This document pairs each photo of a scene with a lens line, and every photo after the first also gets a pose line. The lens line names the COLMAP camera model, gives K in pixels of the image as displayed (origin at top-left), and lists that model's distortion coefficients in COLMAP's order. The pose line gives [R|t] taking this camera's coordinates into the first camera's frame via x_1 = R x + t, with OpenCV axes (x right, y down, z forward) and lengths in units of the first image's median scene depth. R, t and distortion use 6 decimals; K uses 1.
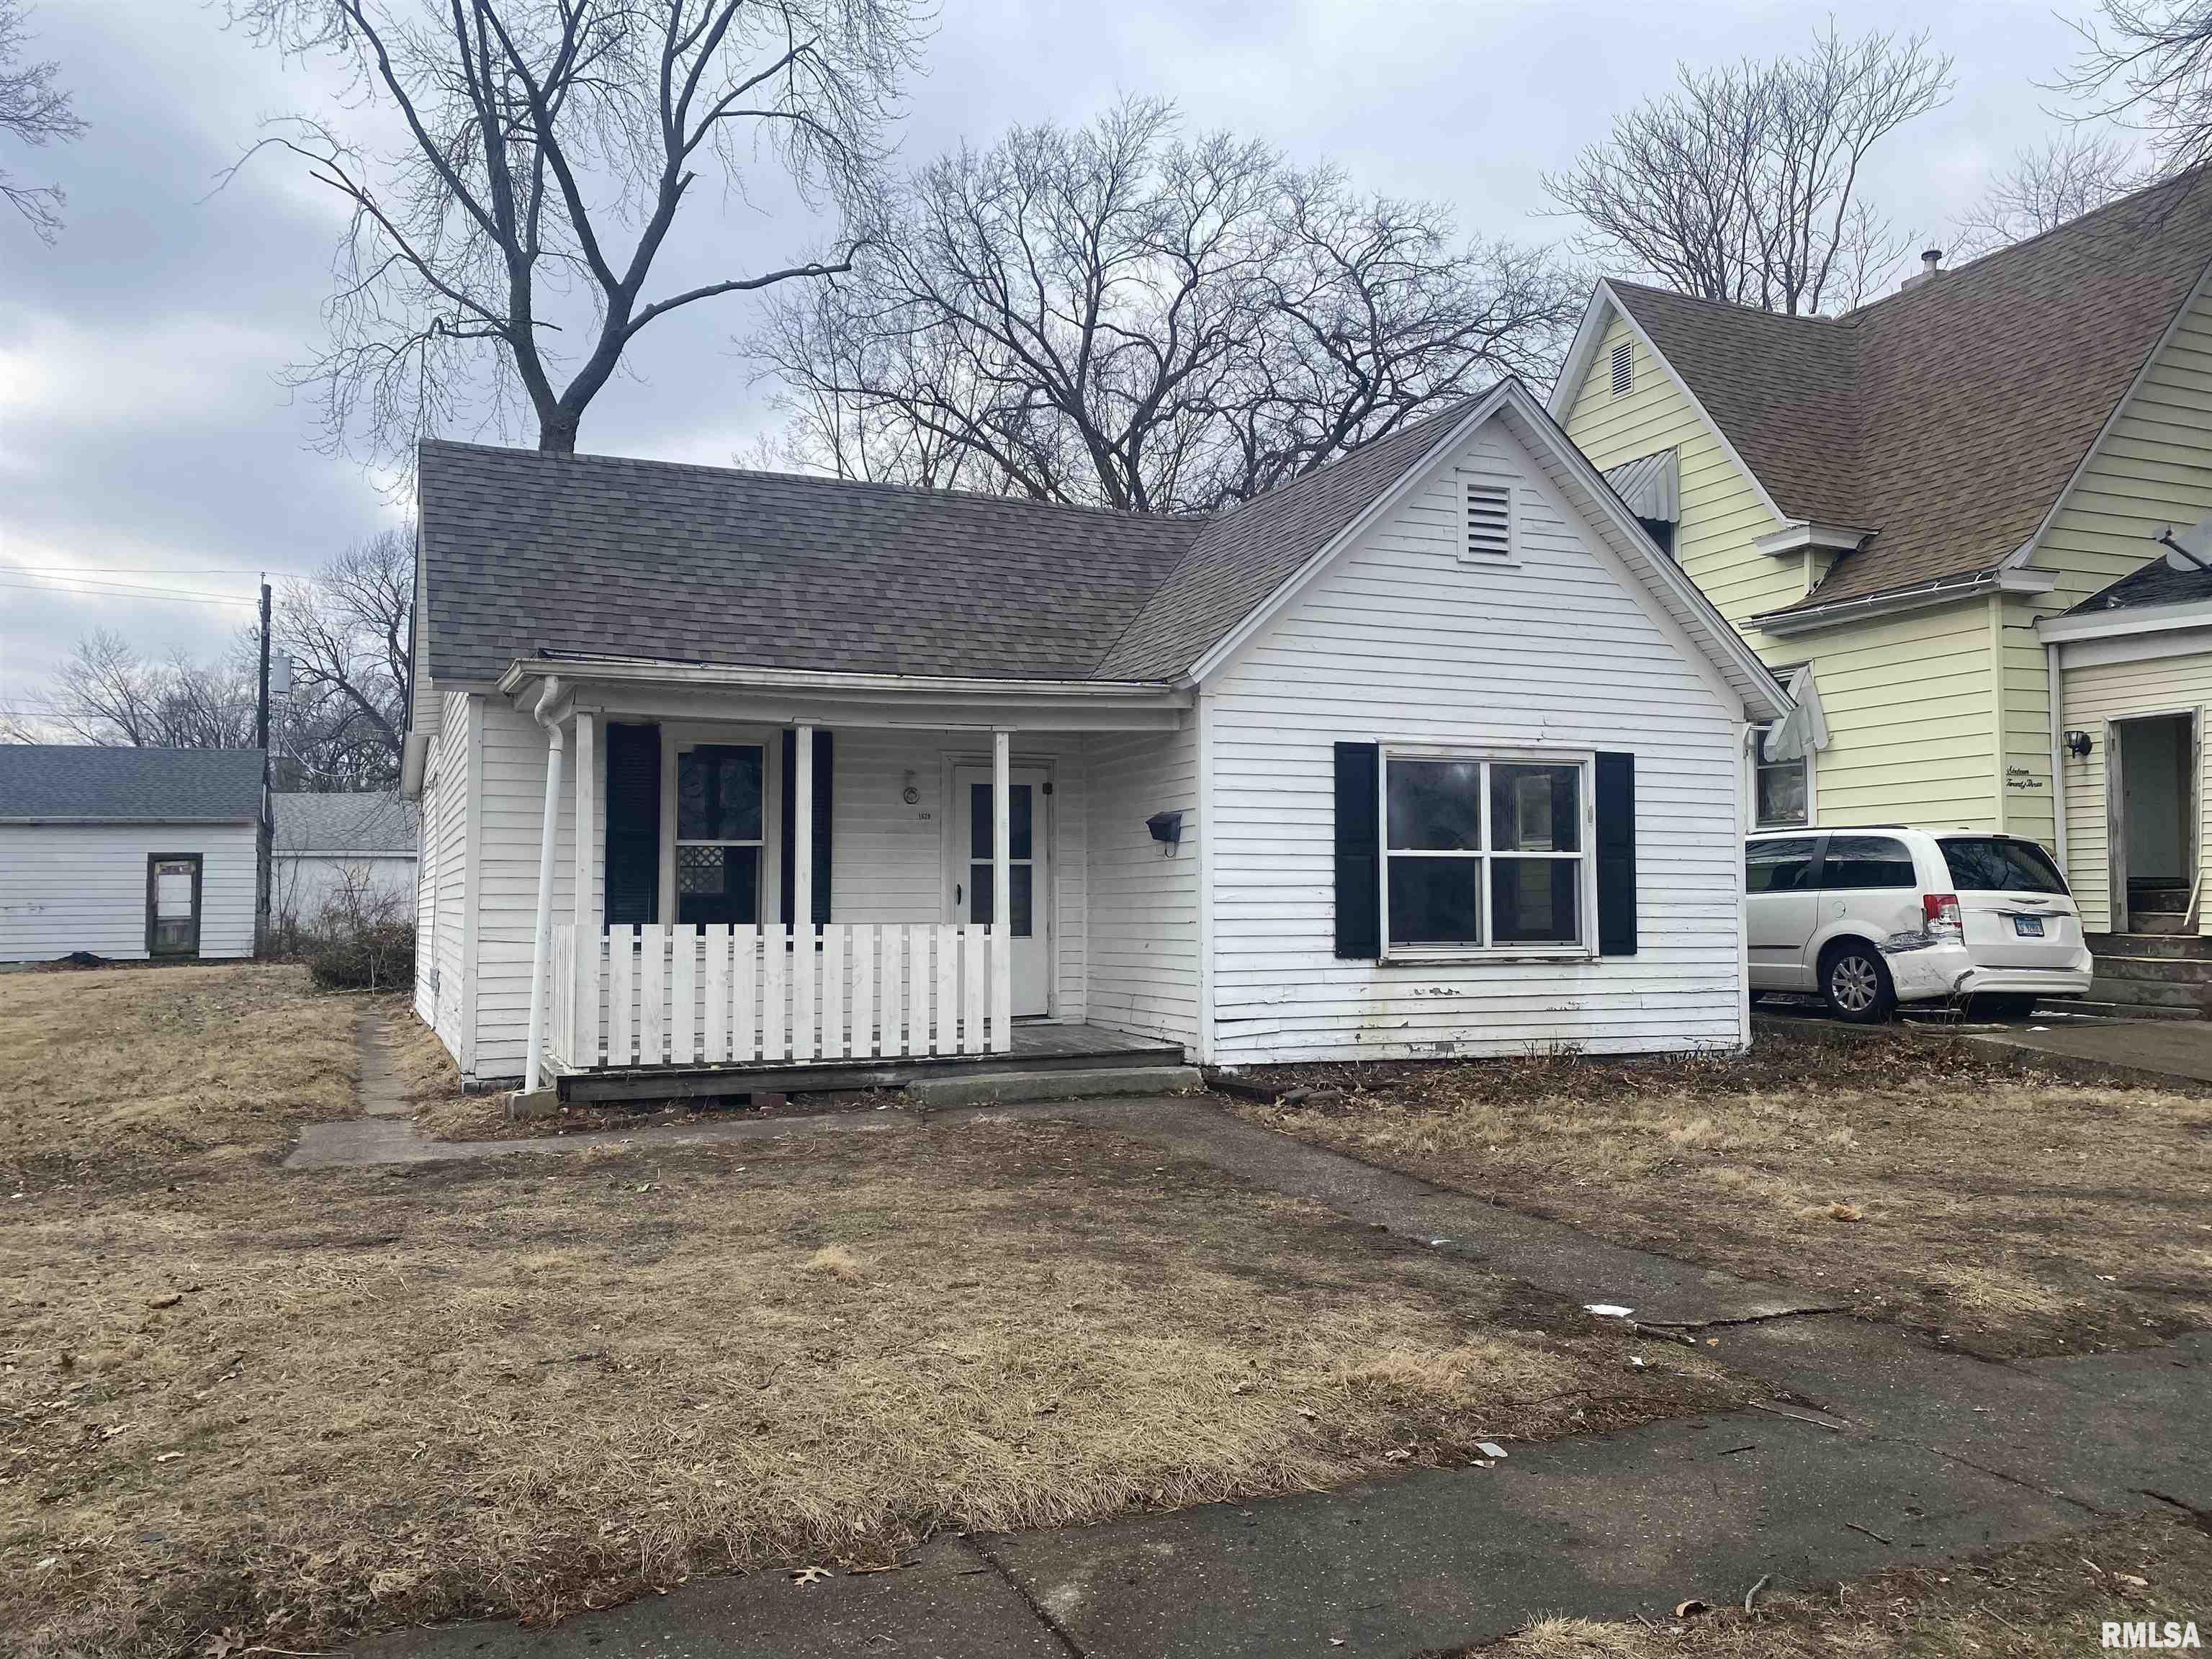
lens RADIAL K [[1646.9, 0, 1082.6], [0, 1646.9, 827.1], [0, 0, 1]] dist [0.019006, -0.010644]
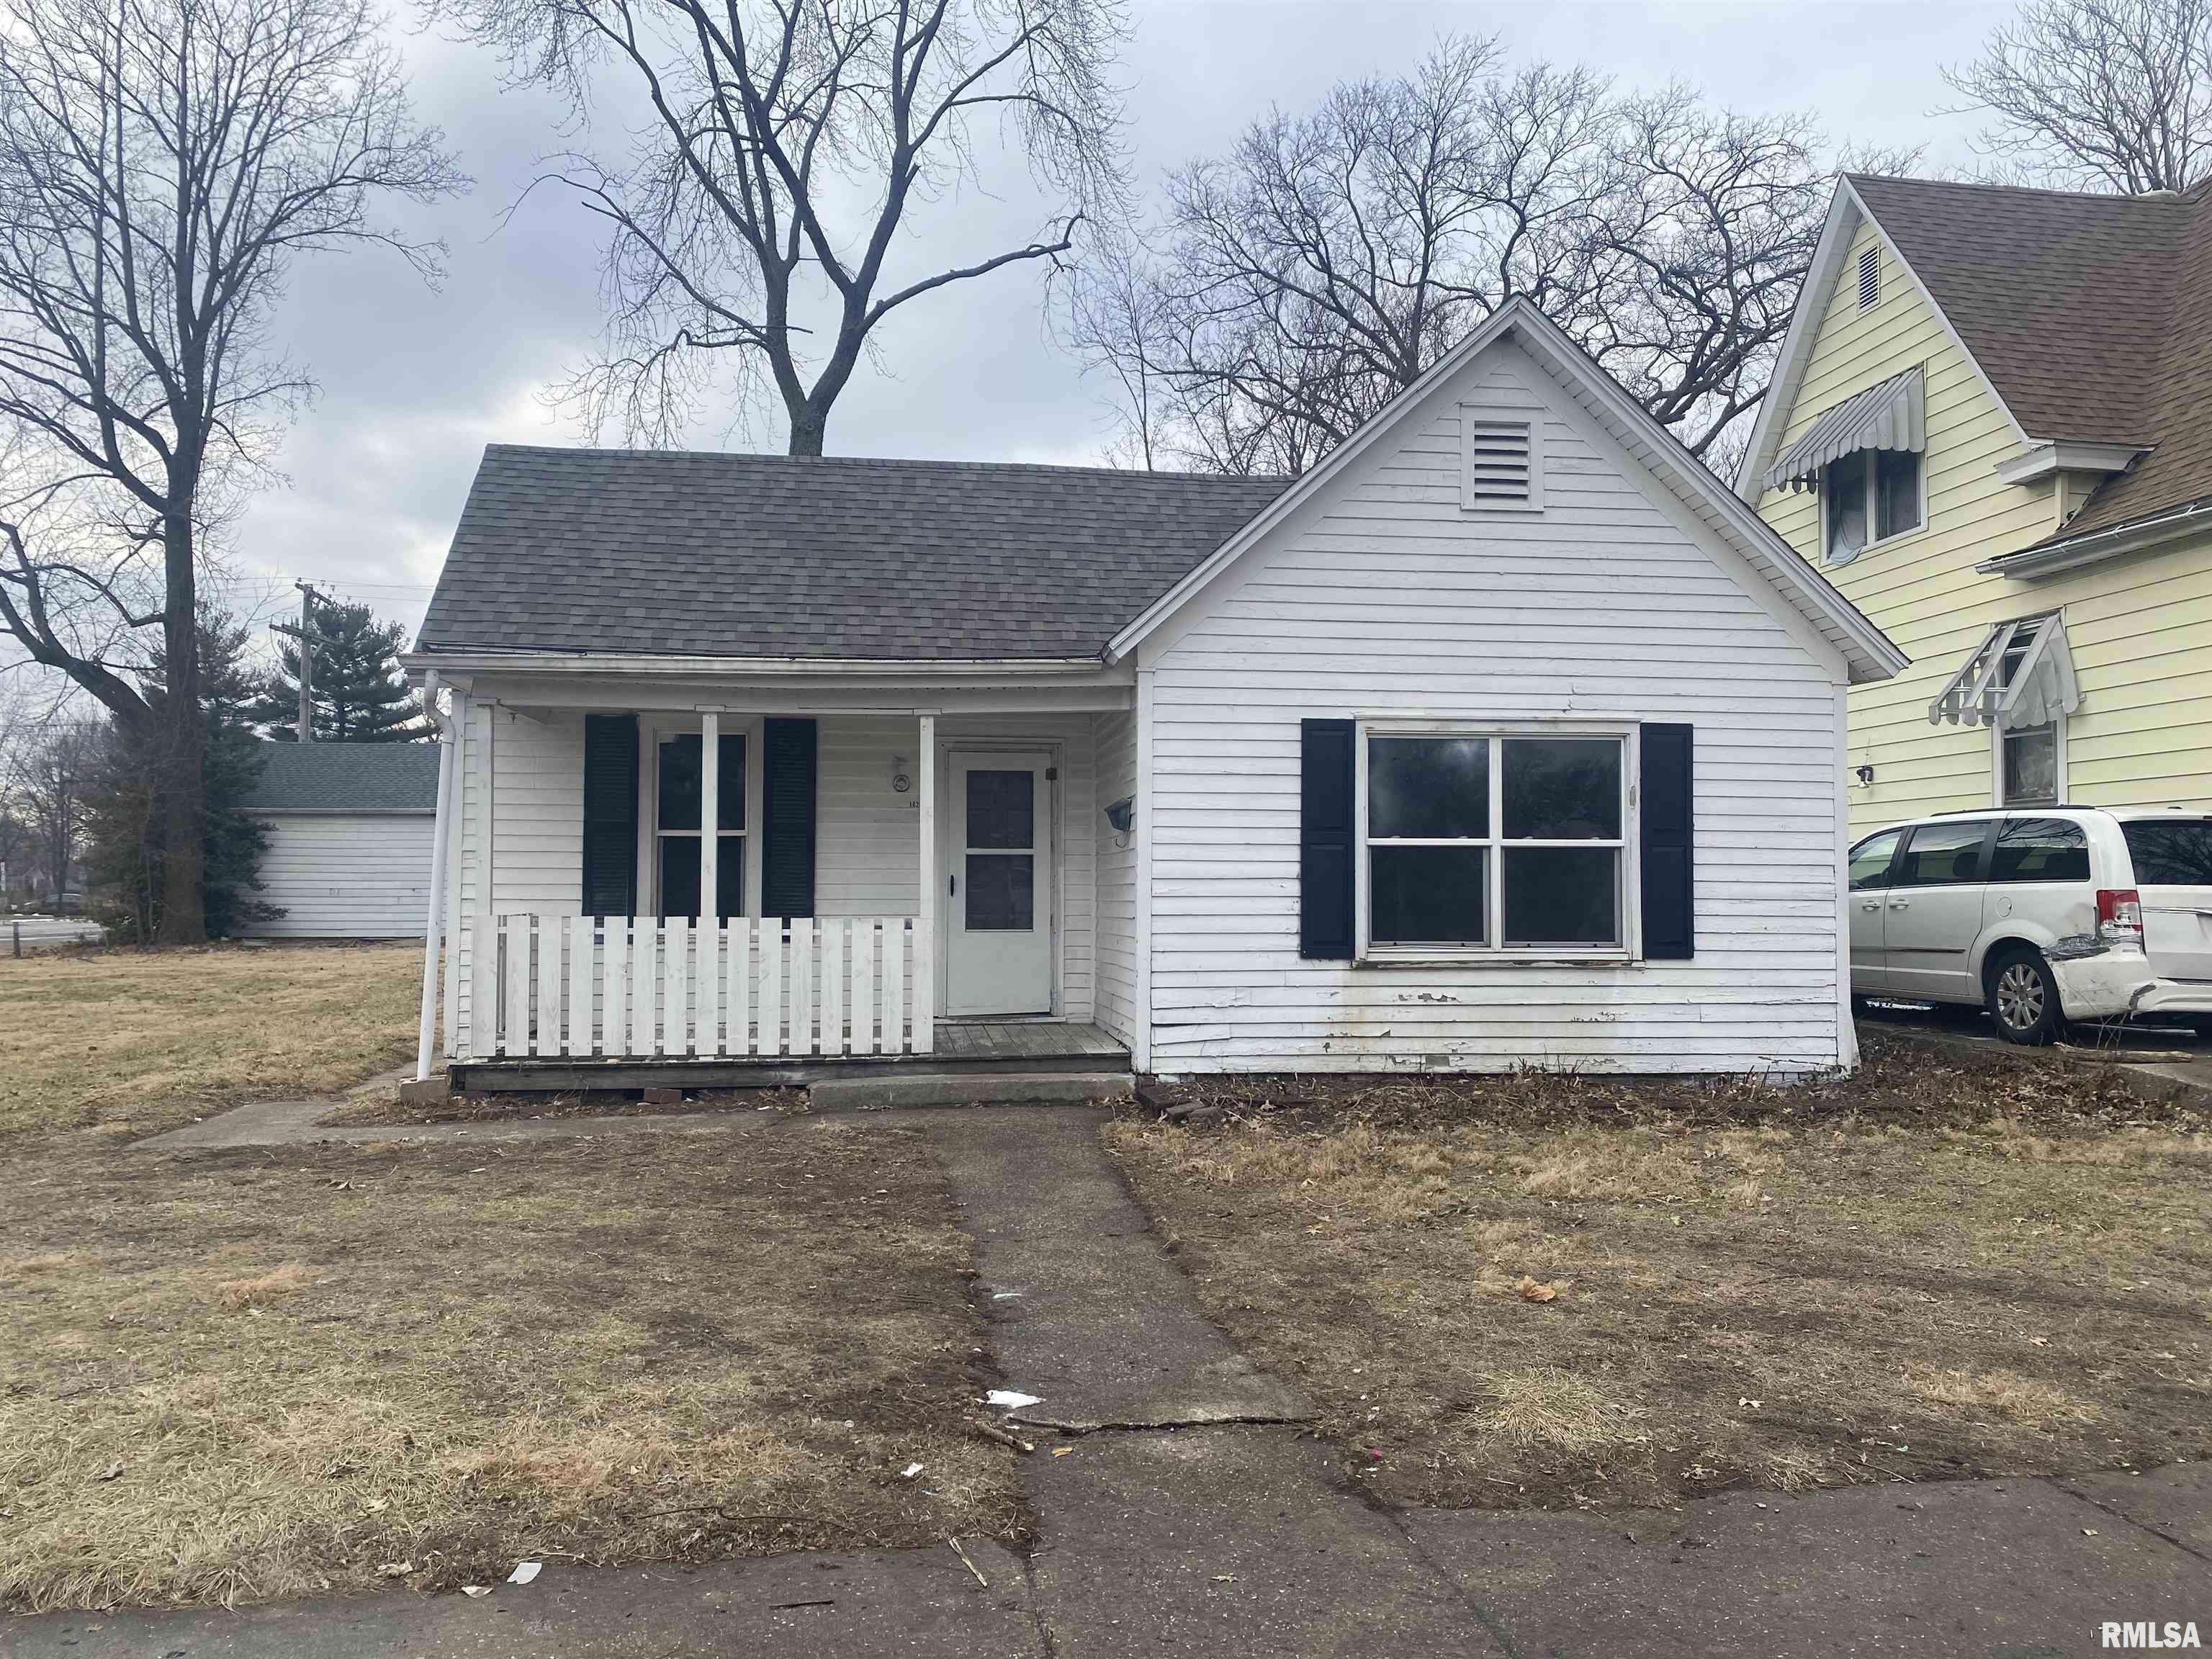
lens RADIAL K [[1646.9, 0, 1112.3], [0, 1646.9, 837.2], [0, 0, 1]] dist [0.019006, -0.010644]
pose [[0.968552, -0.003300, -0.248788, 0.258572], [0.007320, 0.999857, 0.015232, -0.001195], [0.248702, -0.016574, 0.968438, 0.095398]]
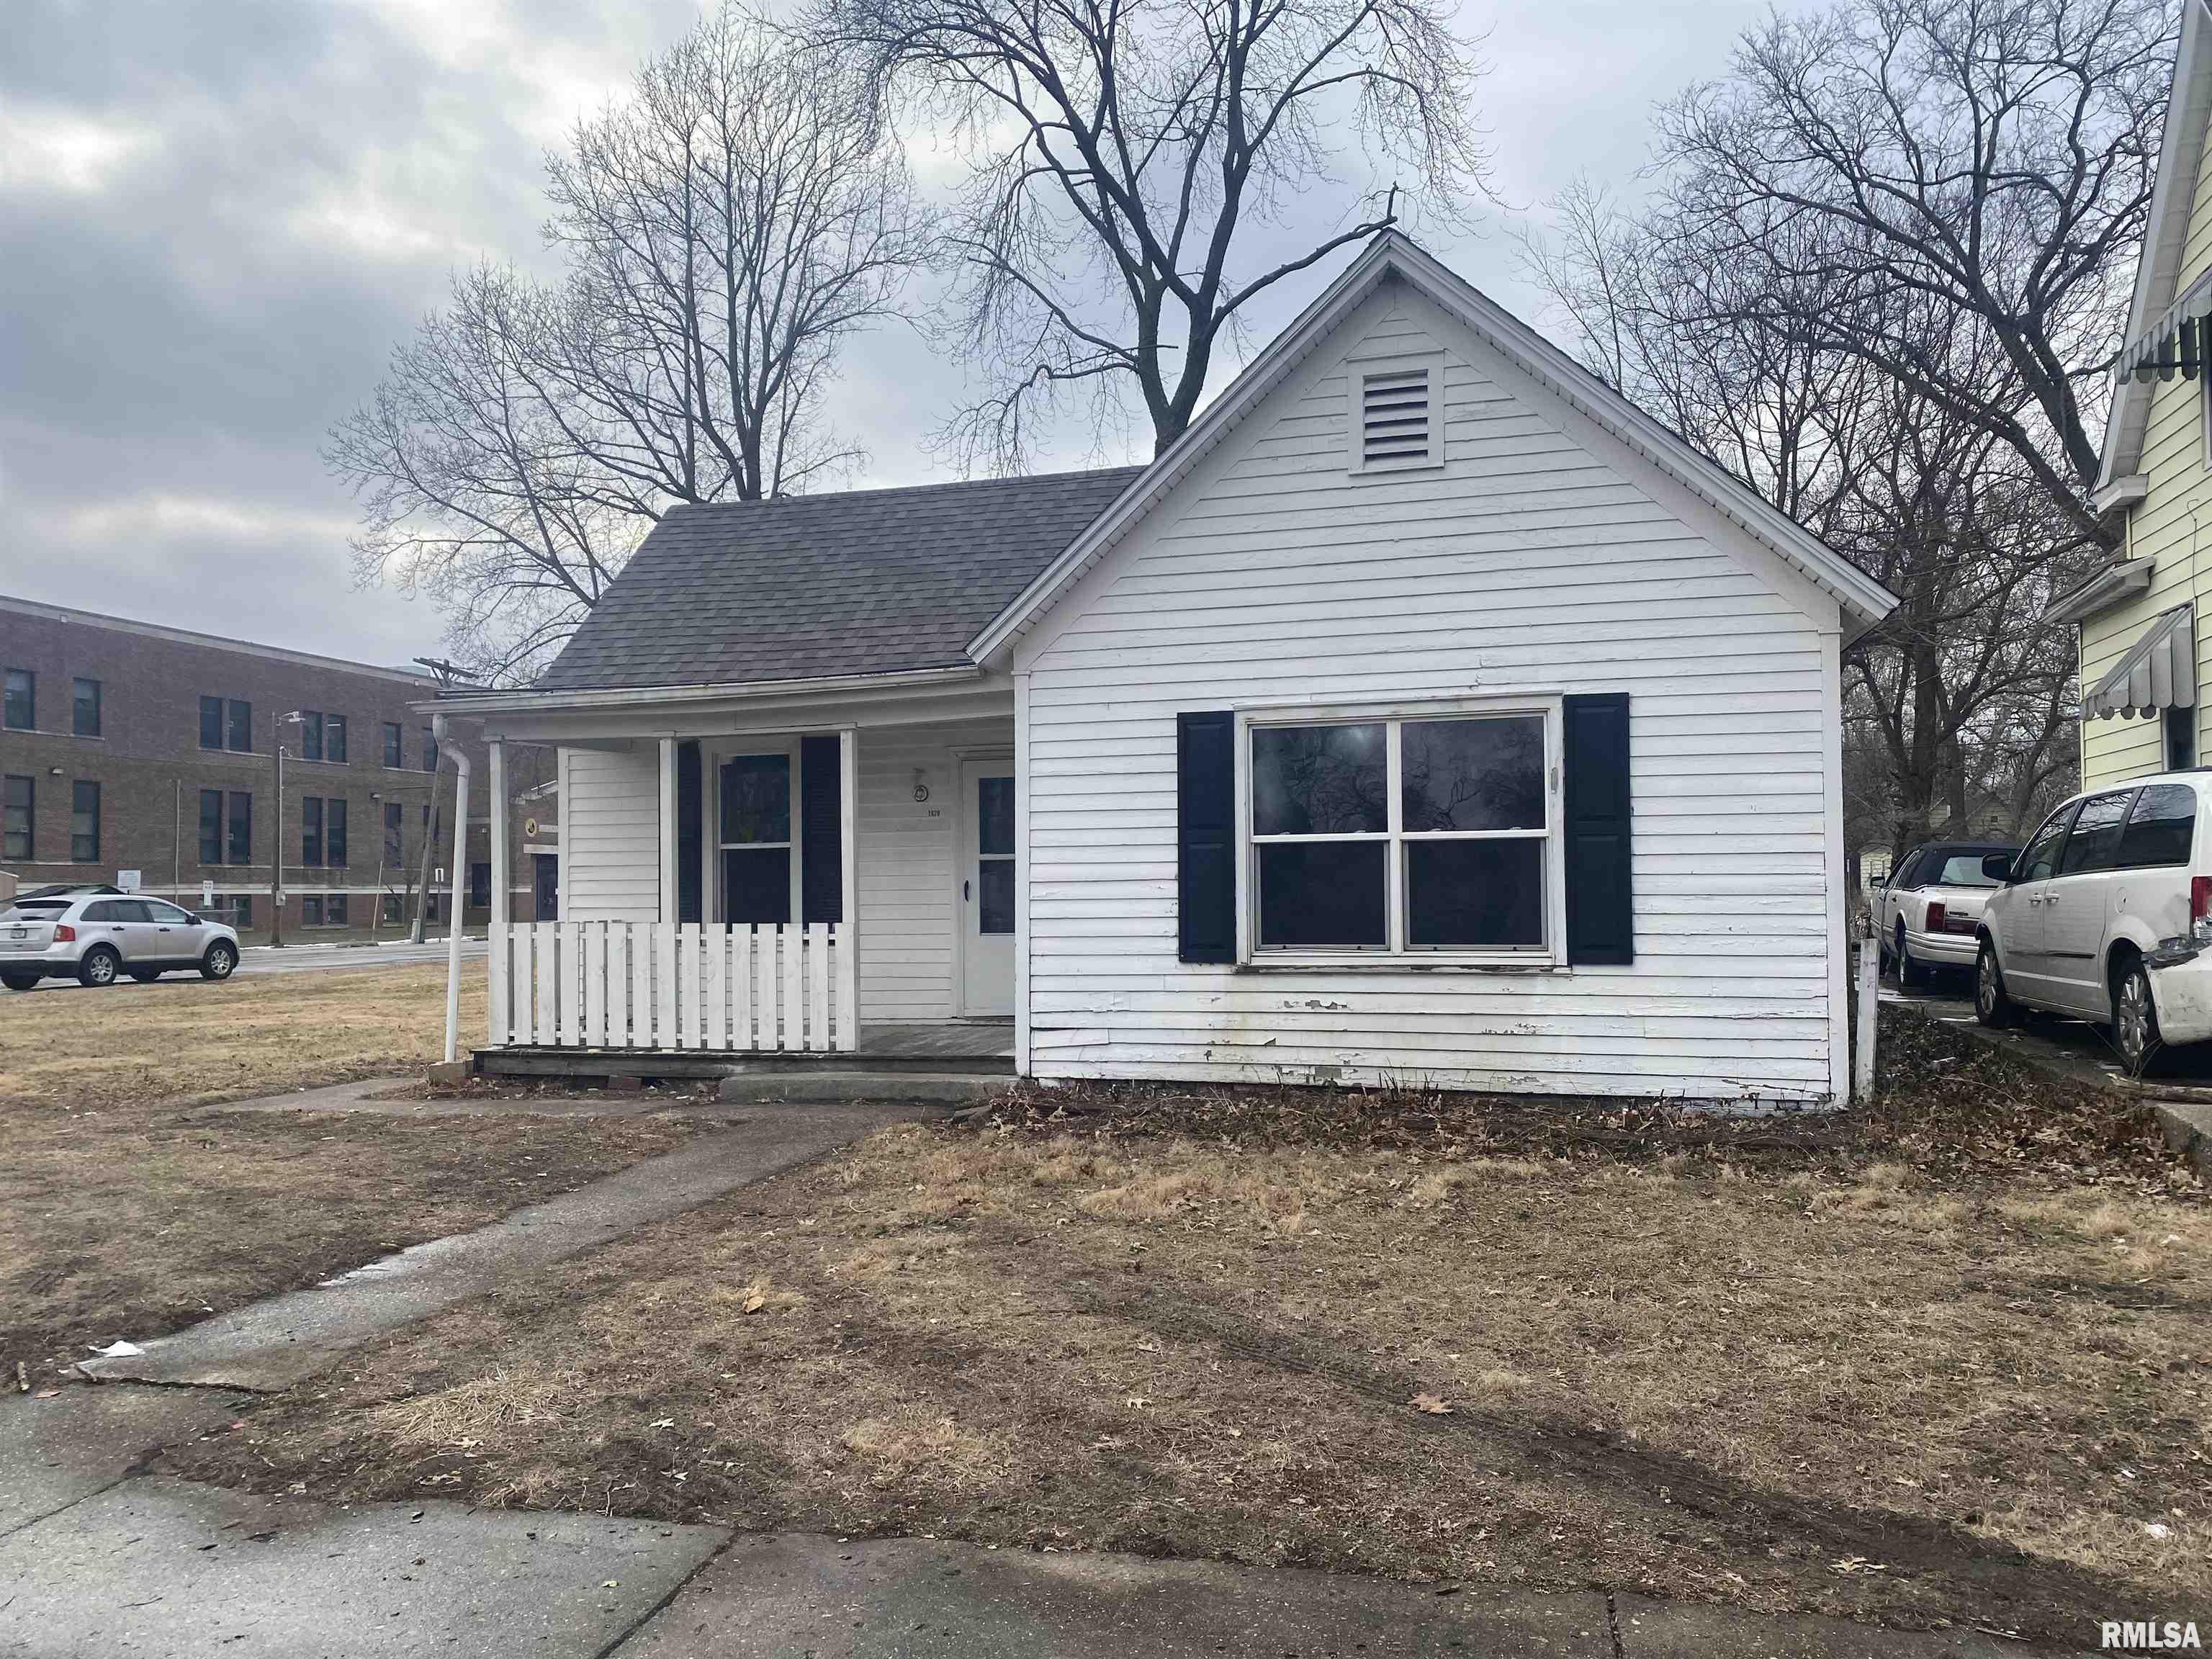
lens RADIAL K [[1646.9, 0, 1097.1], [0, 1646.9, 863.8], [0, 0, 1]] dist [0.019006, -0.010644]
pose [[0.788877, -0.018166, -0.614283, 0.606514], [0.039401, 0.999002, 0.021057, 0.007050], [0.613287, -0.040815, 0.788805, 0.270696]]
